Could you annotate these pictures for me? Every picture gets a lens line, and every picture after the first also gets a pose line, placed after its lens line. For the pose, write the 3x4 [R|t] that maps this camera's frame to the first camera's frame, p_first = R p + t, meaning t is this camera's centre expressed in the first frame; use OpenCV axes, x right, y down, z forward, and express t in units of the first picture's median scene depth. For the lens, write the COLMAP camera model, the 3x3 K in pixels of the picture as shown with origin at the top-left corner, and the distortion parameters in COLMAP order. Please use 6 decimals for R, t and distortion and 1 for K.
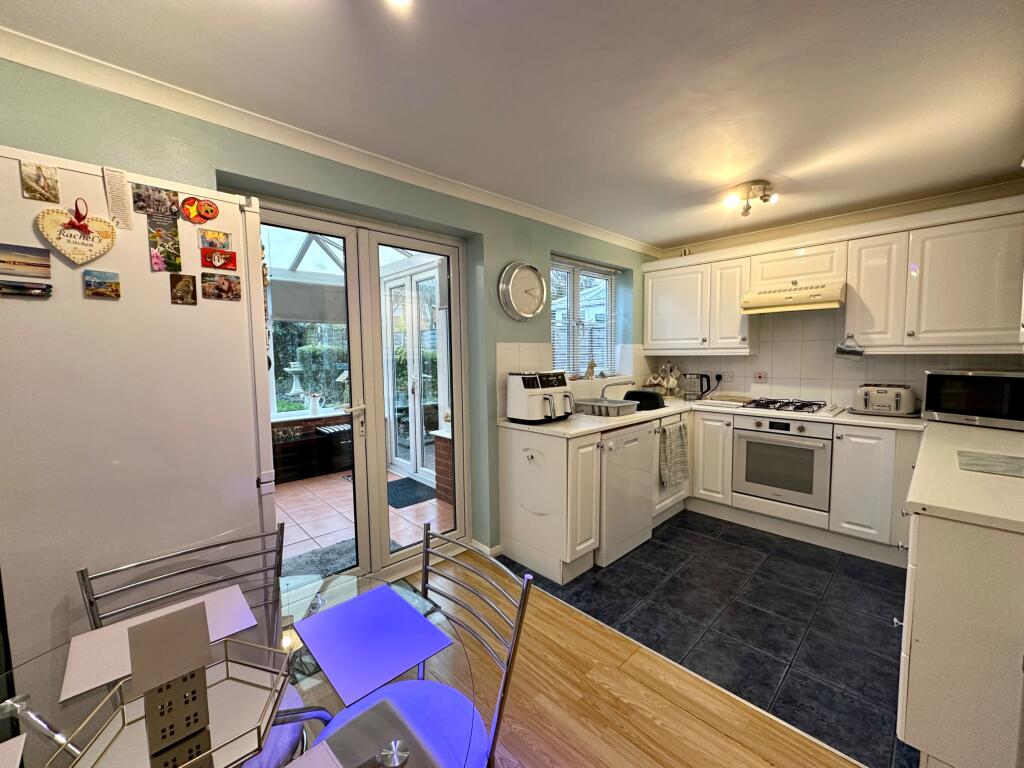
lens RADIAL K [[409.4, 0, 517.6], [0, 409.4, 382.6], [0, 0, 1]] dist [-0.000274, -0.000306]
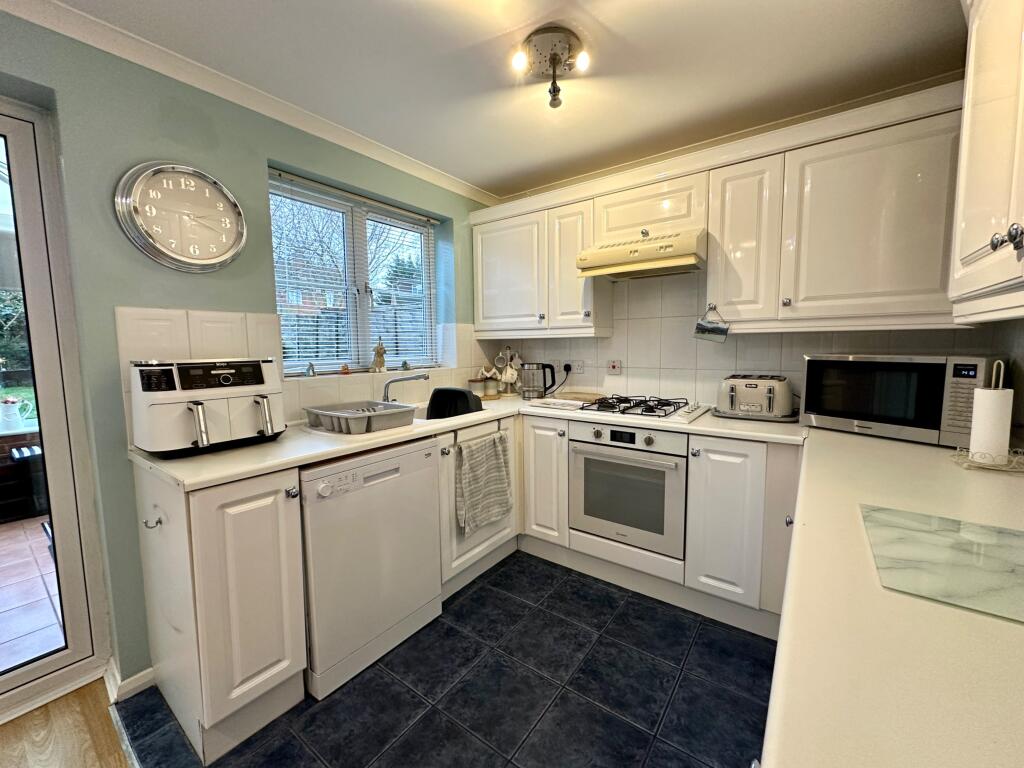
lens RADIAL K [[409.4, 0, 517.6], [0, 409.4, 382.6], [0, 0, 1]] dist [-0.000274, -0.000306]
pose [[0.984990, -0.015410, 0.171921, 0.349205], [0.012321, 0.999743, 0.019017, -0.001328], [-0.172170, -0.016613, 0.984927, 0.351279]]
